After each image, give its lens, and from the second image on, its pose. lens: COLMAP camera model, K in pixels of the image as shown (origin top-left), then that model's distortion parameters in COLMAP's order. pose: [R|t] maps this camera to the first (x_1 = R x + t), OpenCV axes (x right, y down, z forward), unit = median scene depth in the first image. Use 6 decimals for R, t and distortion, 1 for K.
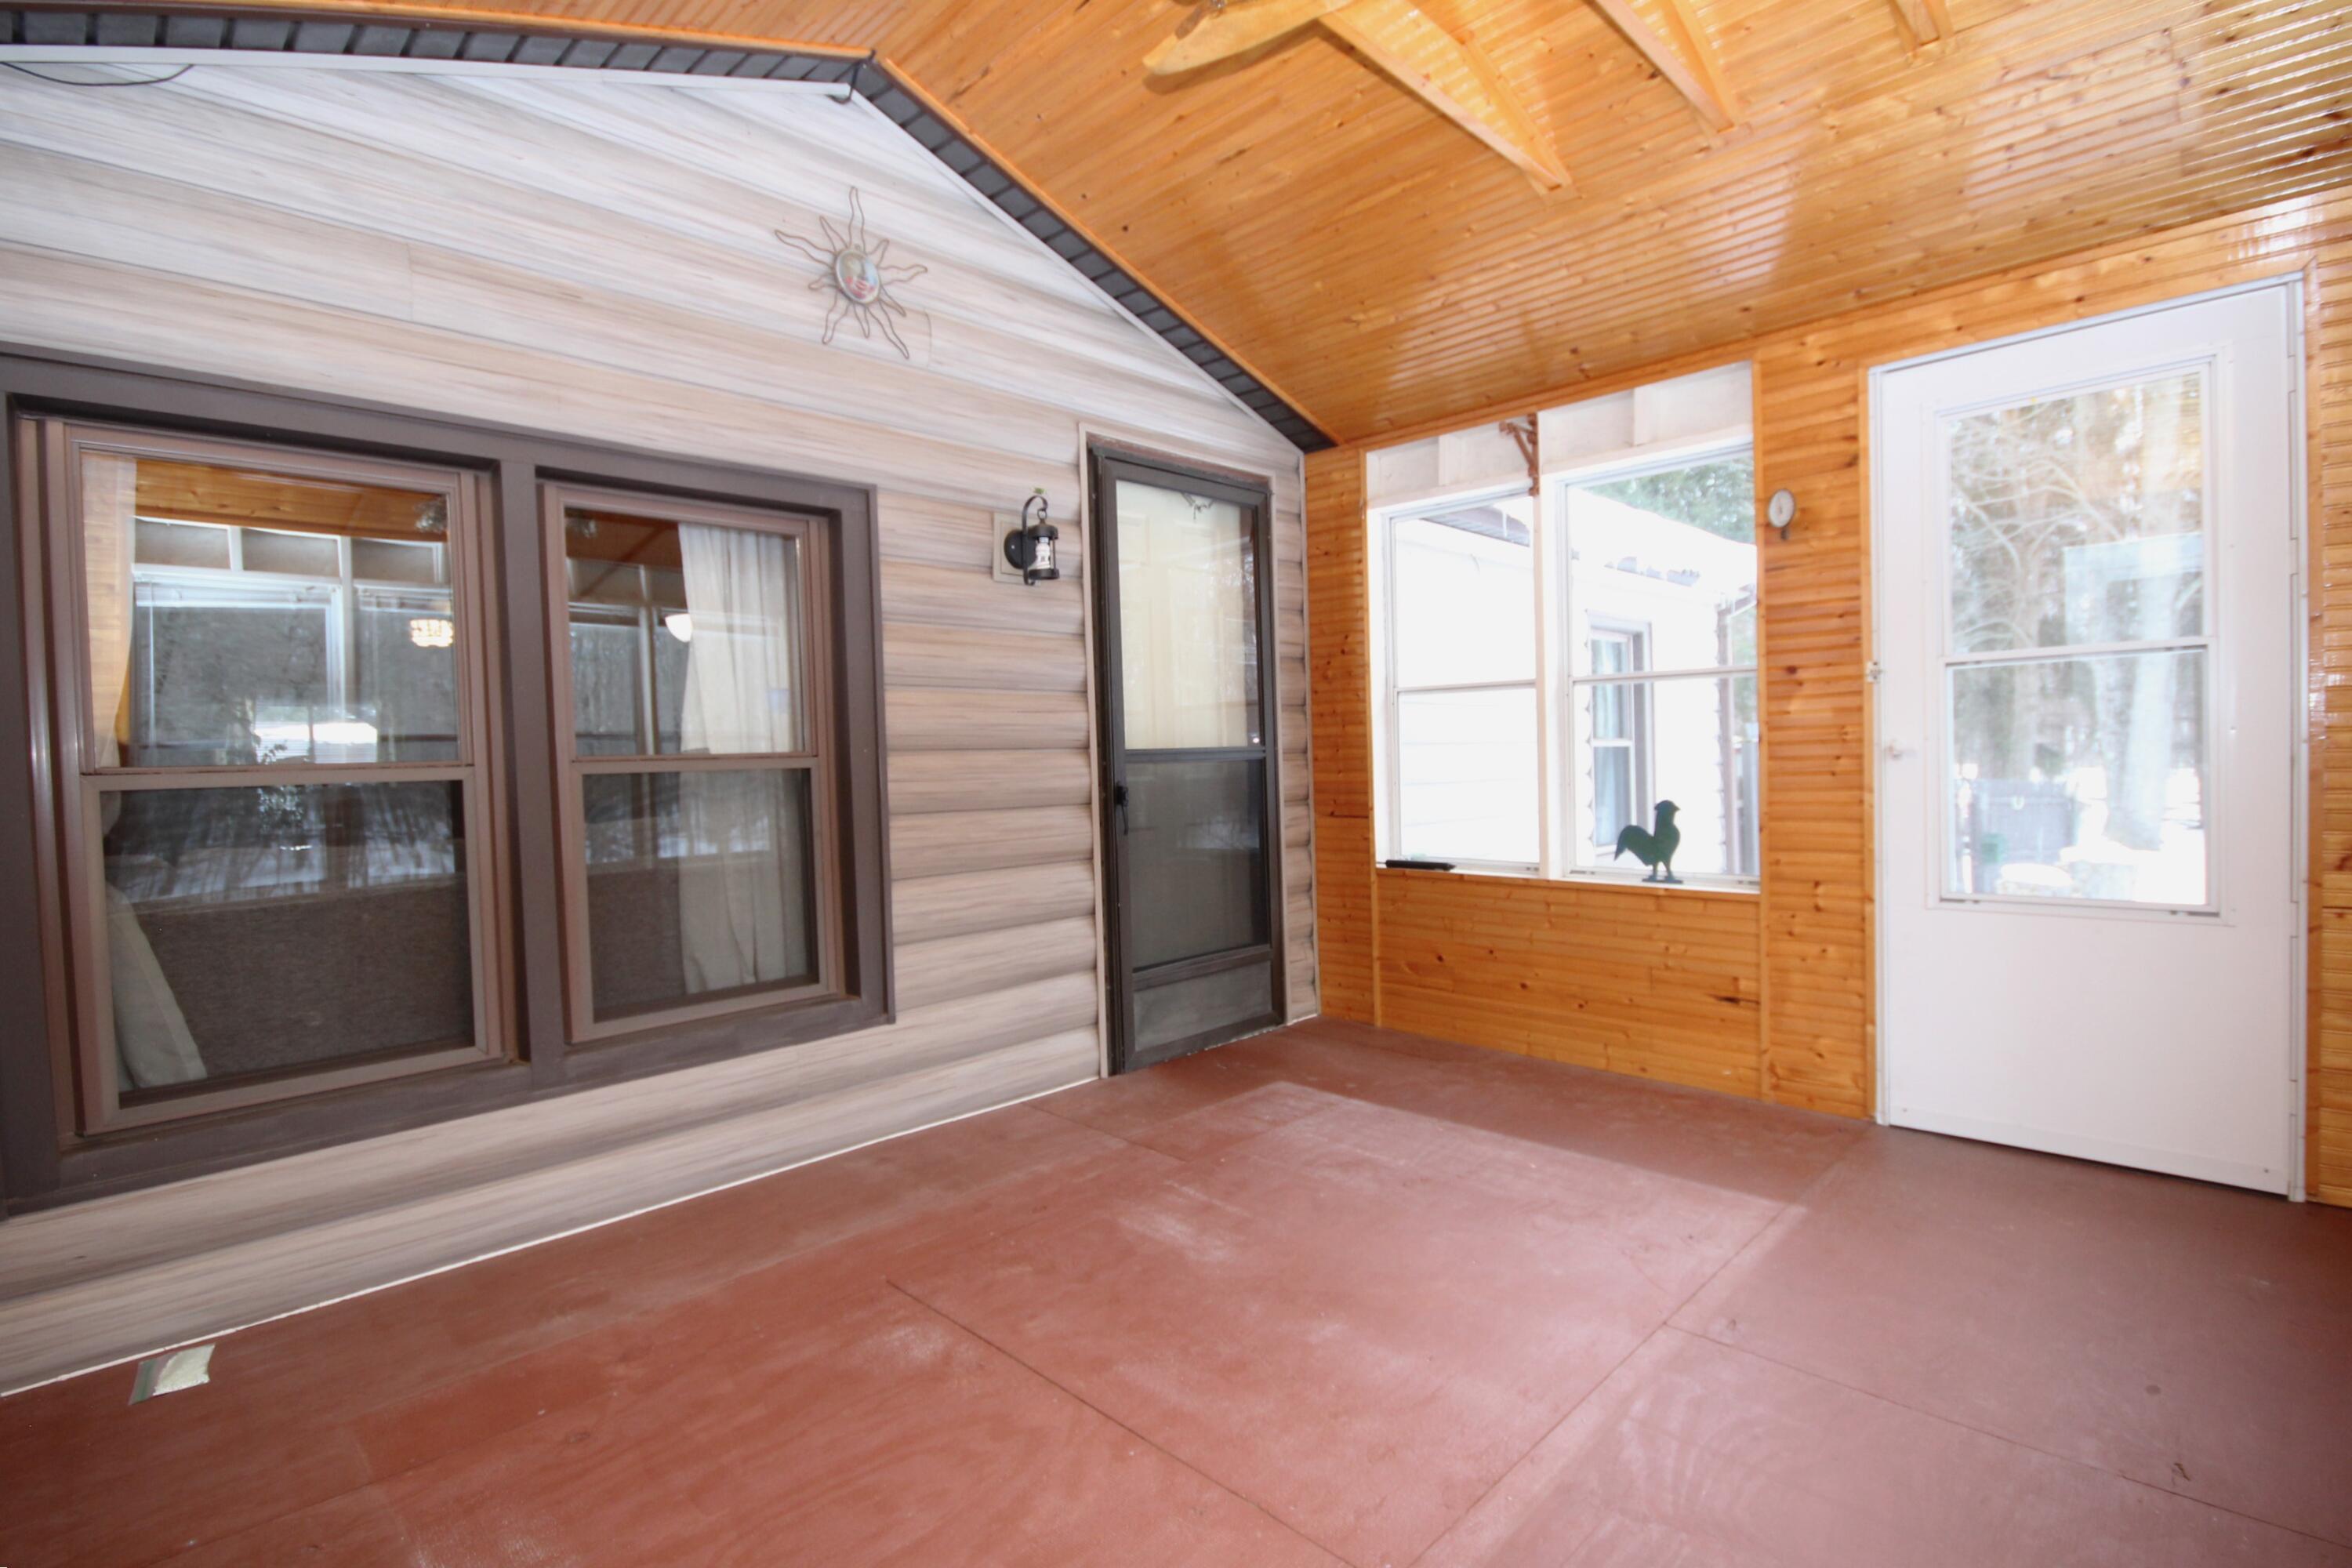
lens RADIAL K [[1099.1, 0, 1191.3], [0, 1099.1, 789.8], [0, 0, 1]] dist [0.003015, -0.008754]
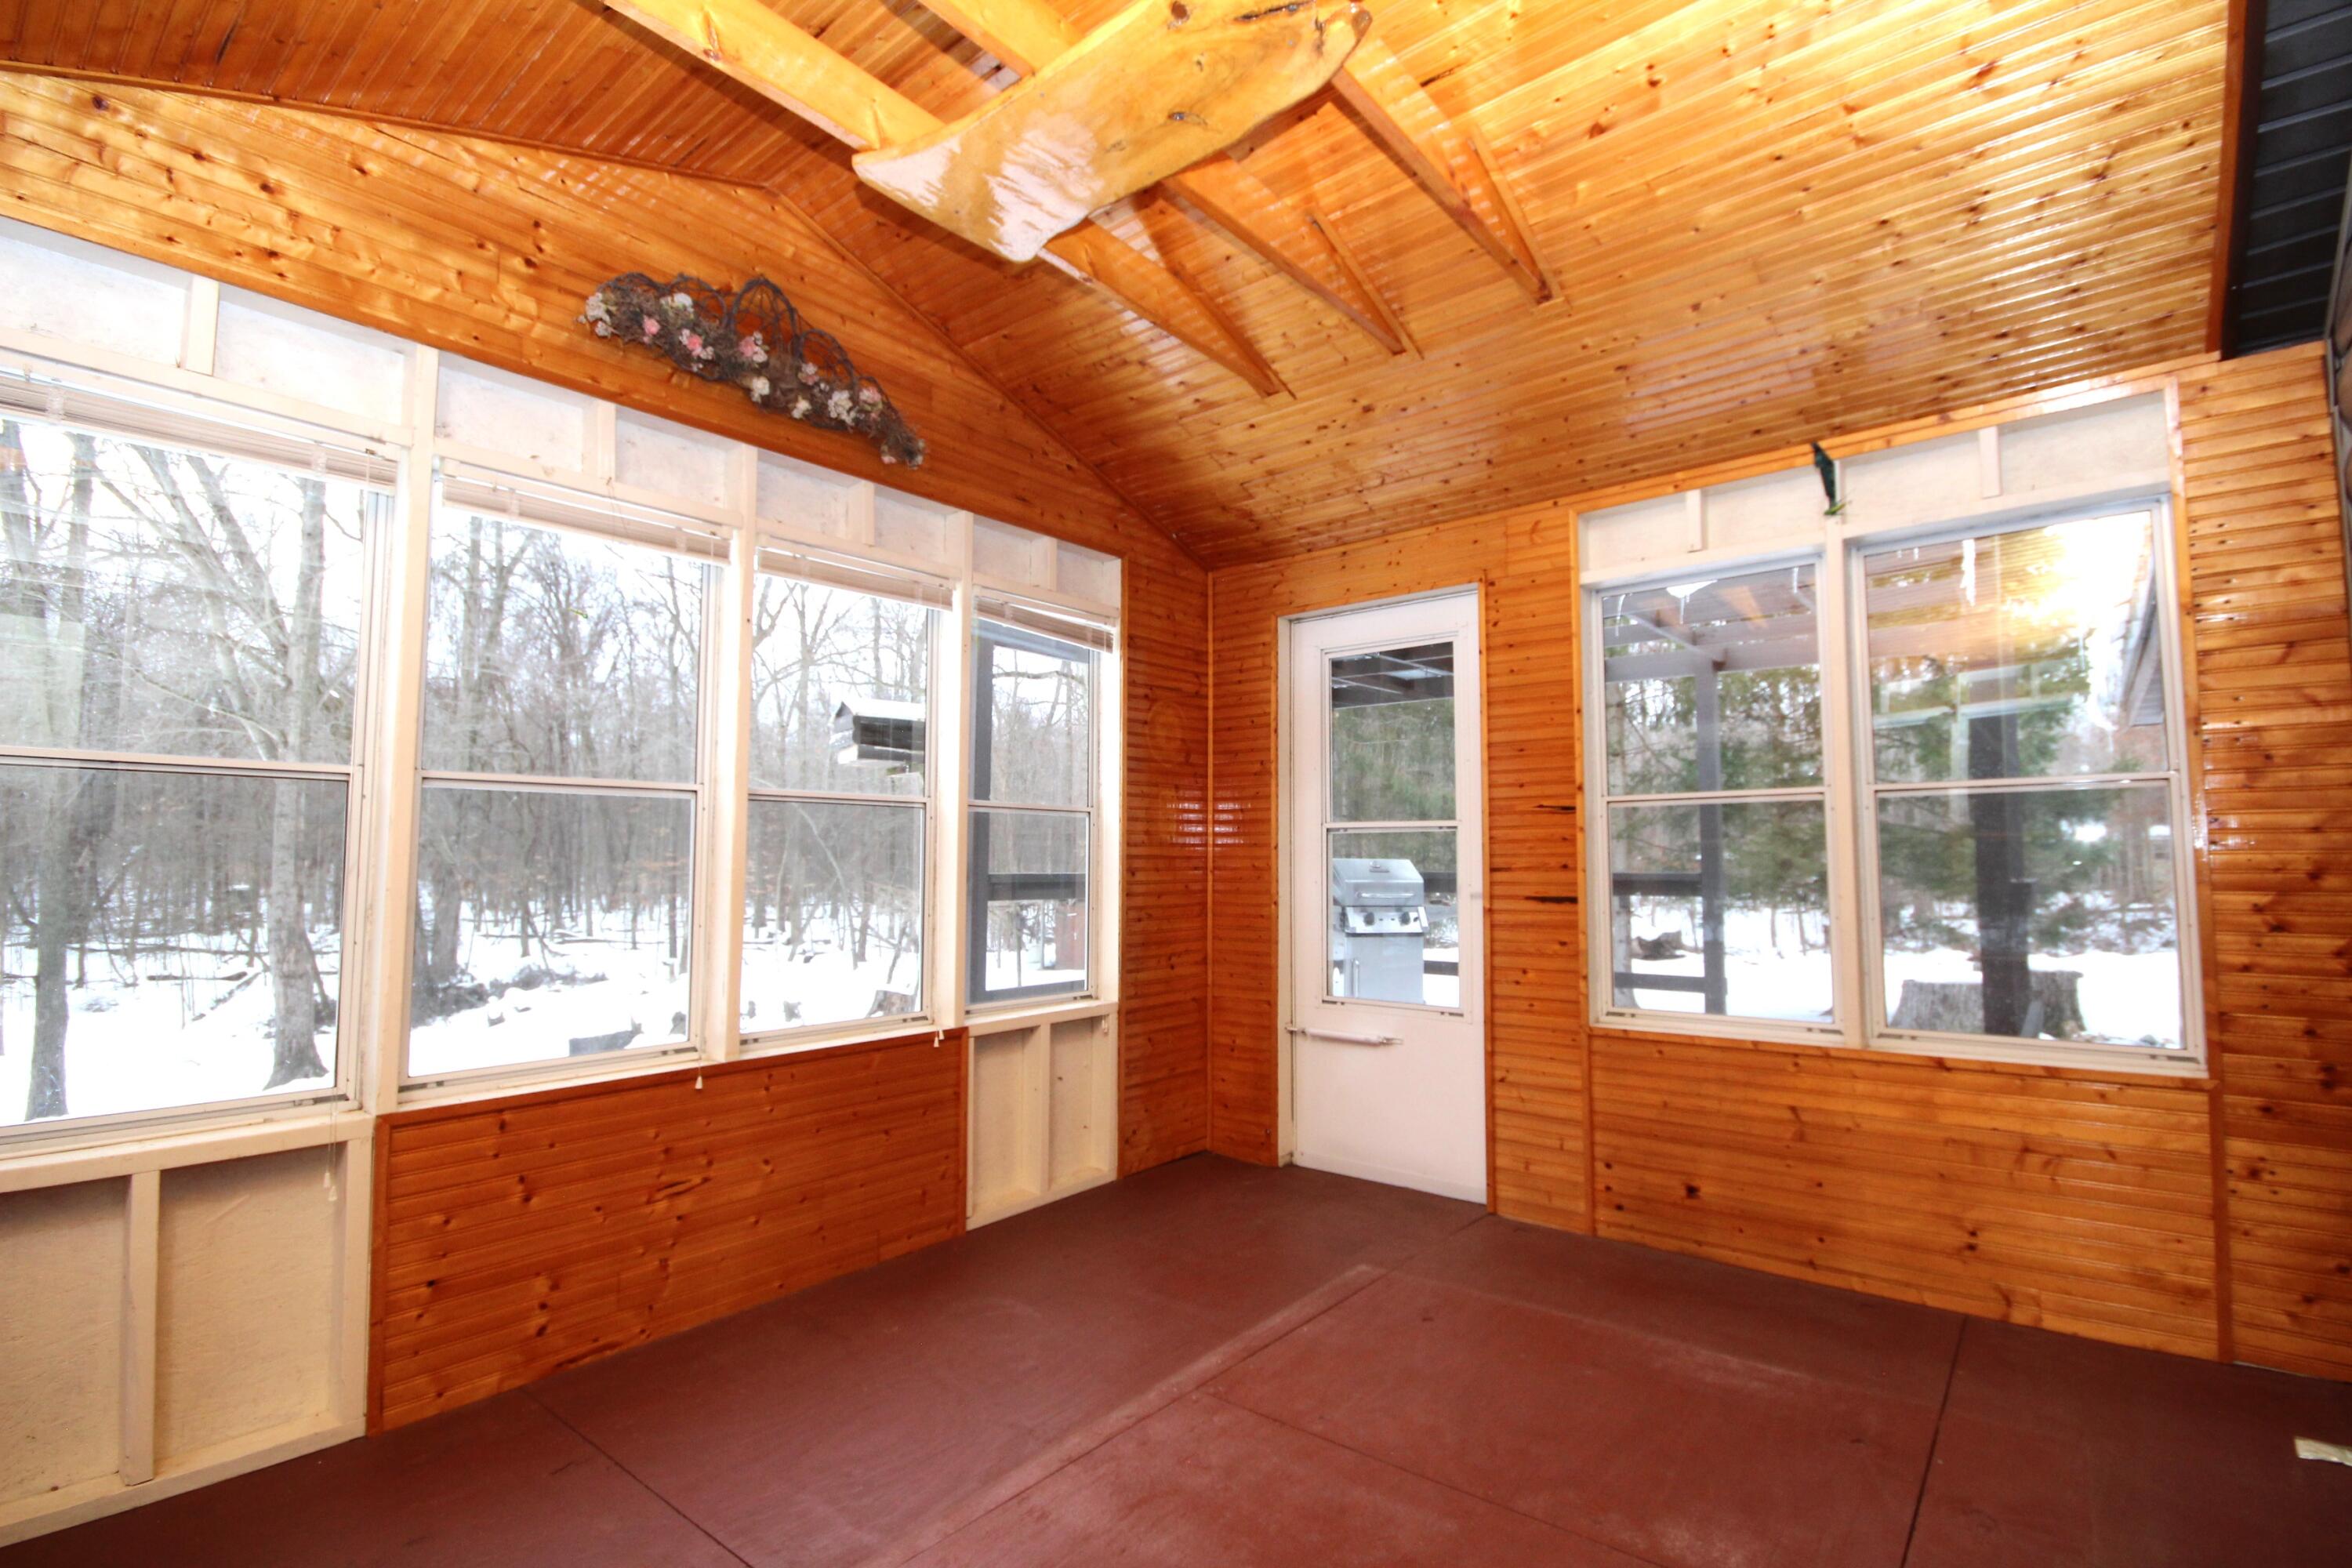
lens RADIAL K [[1099.1, 0, 1191.3], [0, 1099.1, 789.8], [0, 0, 1]] dist [0.003015, -0.008754]
pose [[-0.993589, 0.027184, -0.109738, 0.153475], [0.033064, 0.998093, -0.052126, -0.035263], [0.108112, -0.055420, -0.992593, 1.212810]]
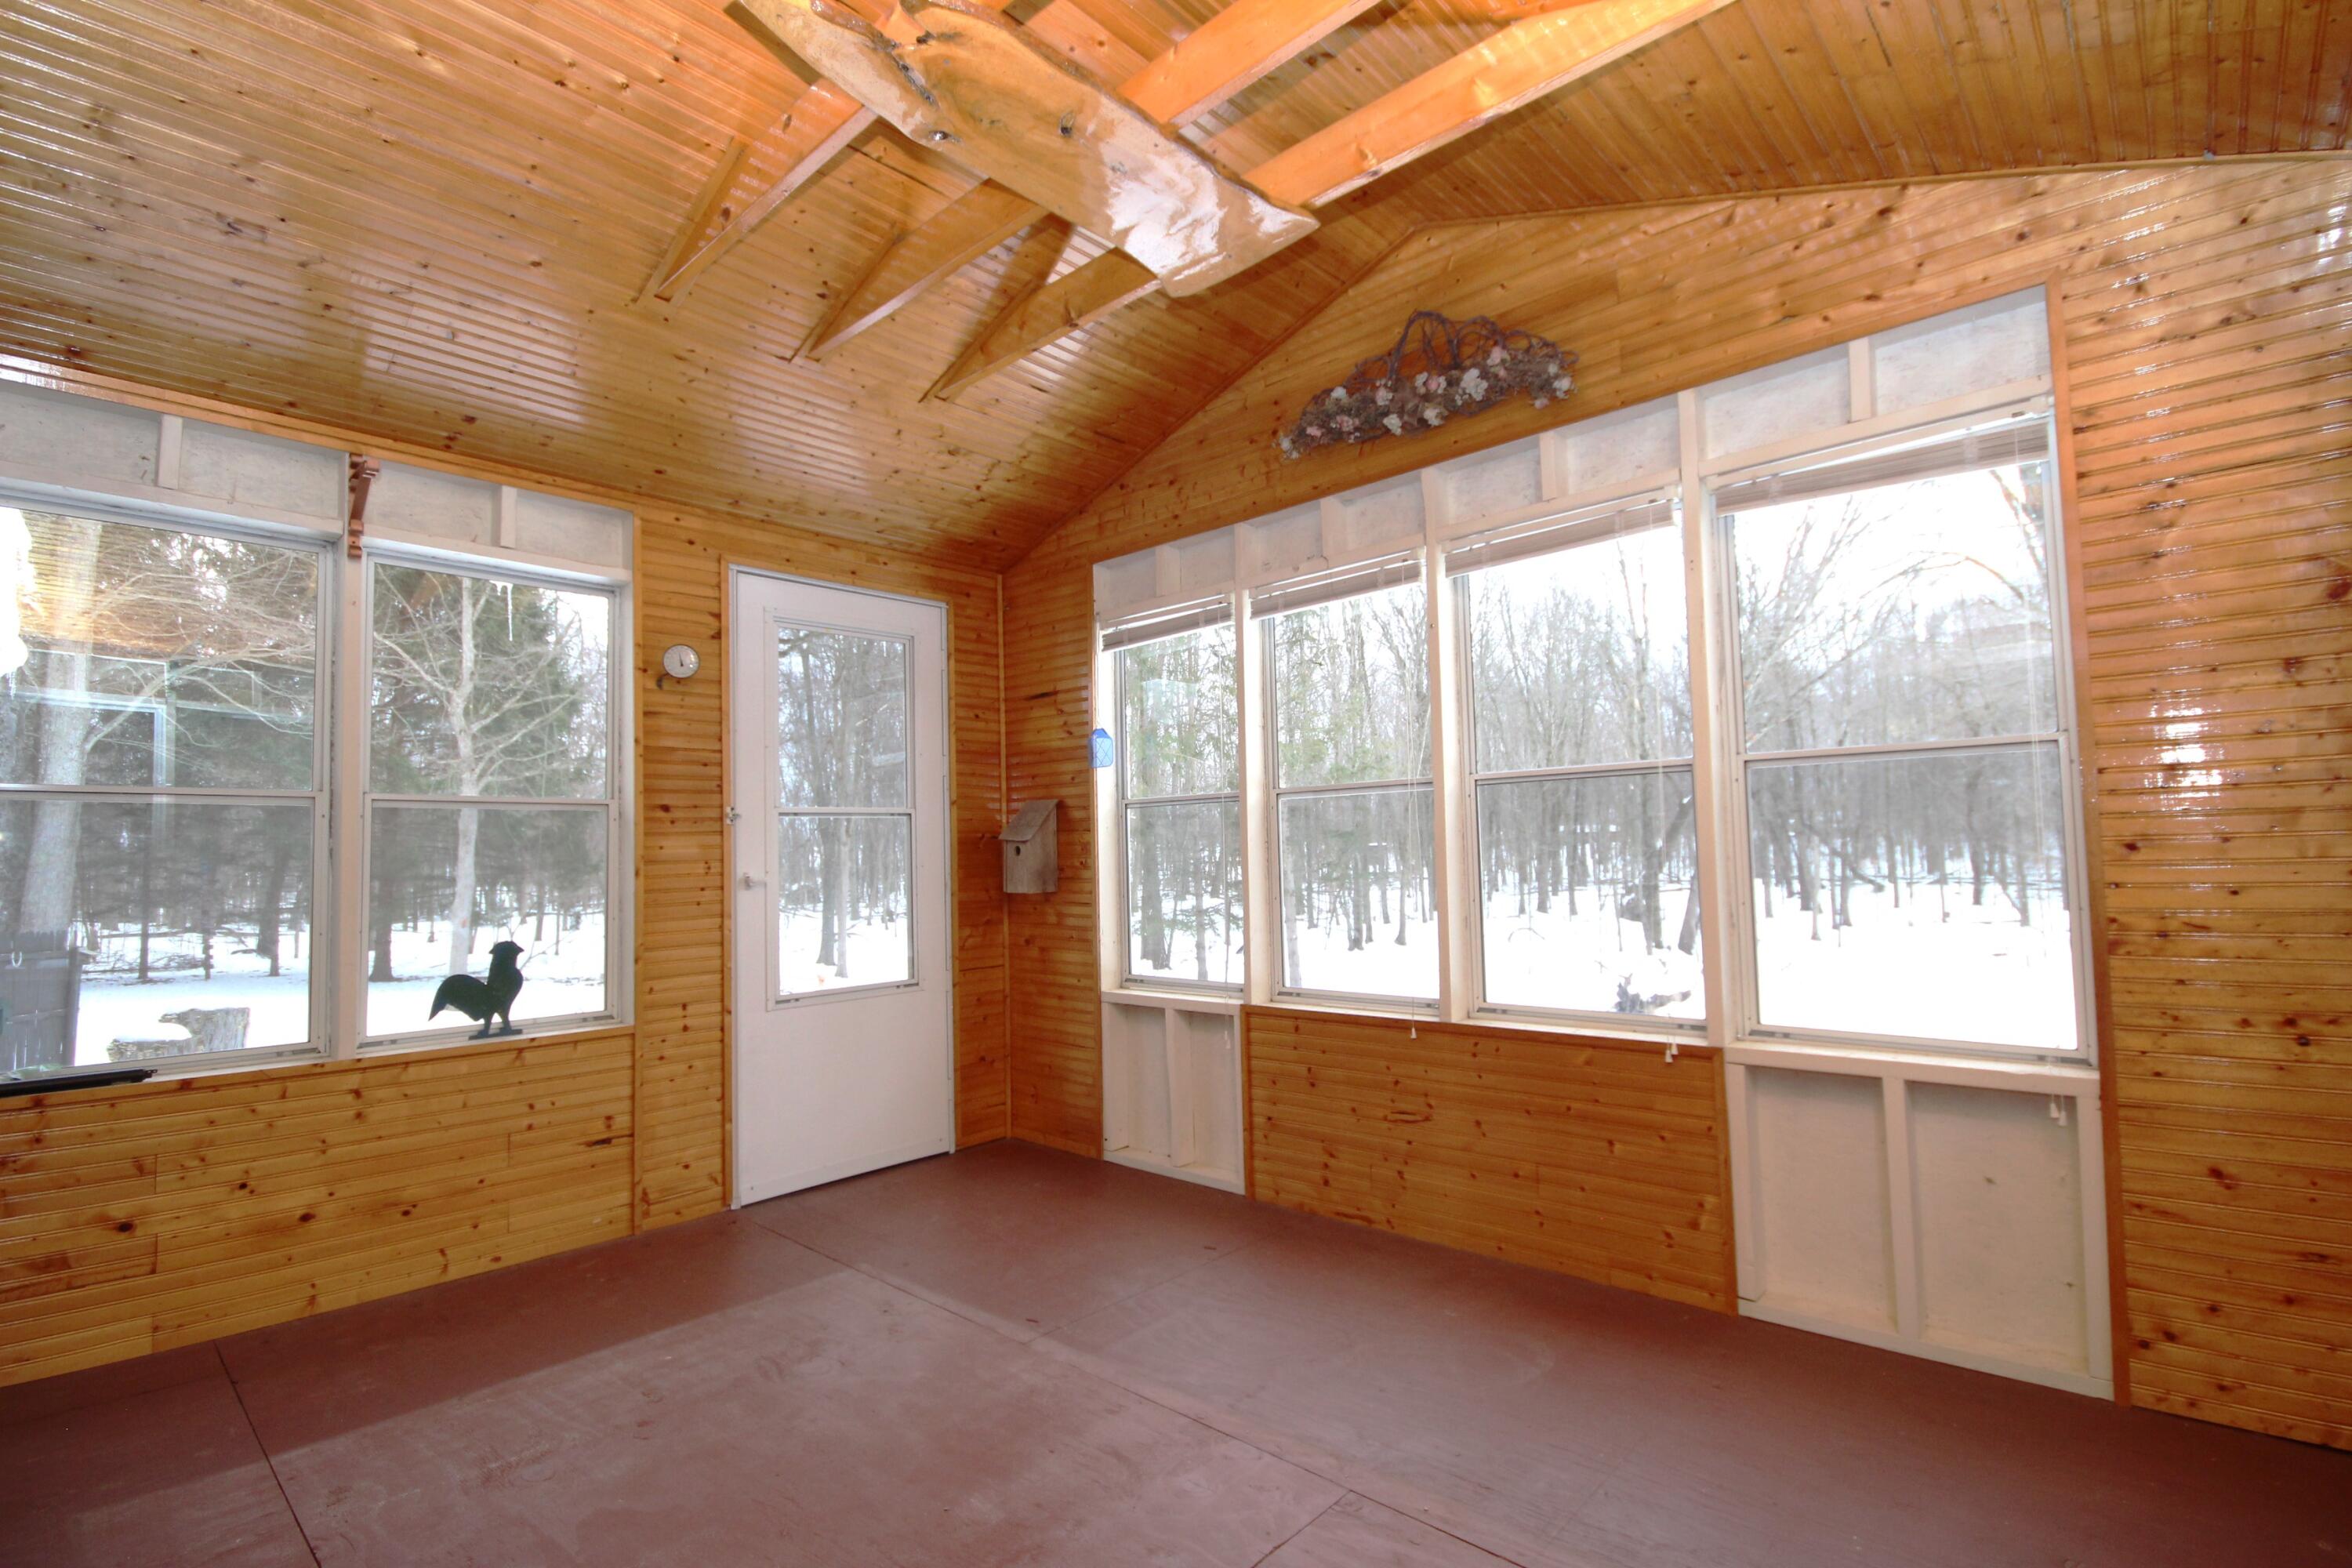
lens RADIAL K [[1099.1, 0, 1191.3], [0, 1099.1, 789.8], [0, 0, 1]] dist [0.003015, -0.008754]
pose [[-0.046642, 0.078904, 0.995790, -0.566224], [0.048810, 0.995865, -0.076624, -0.019964], [-0.997718, 0.045031, -0.050301, 0.555768]]
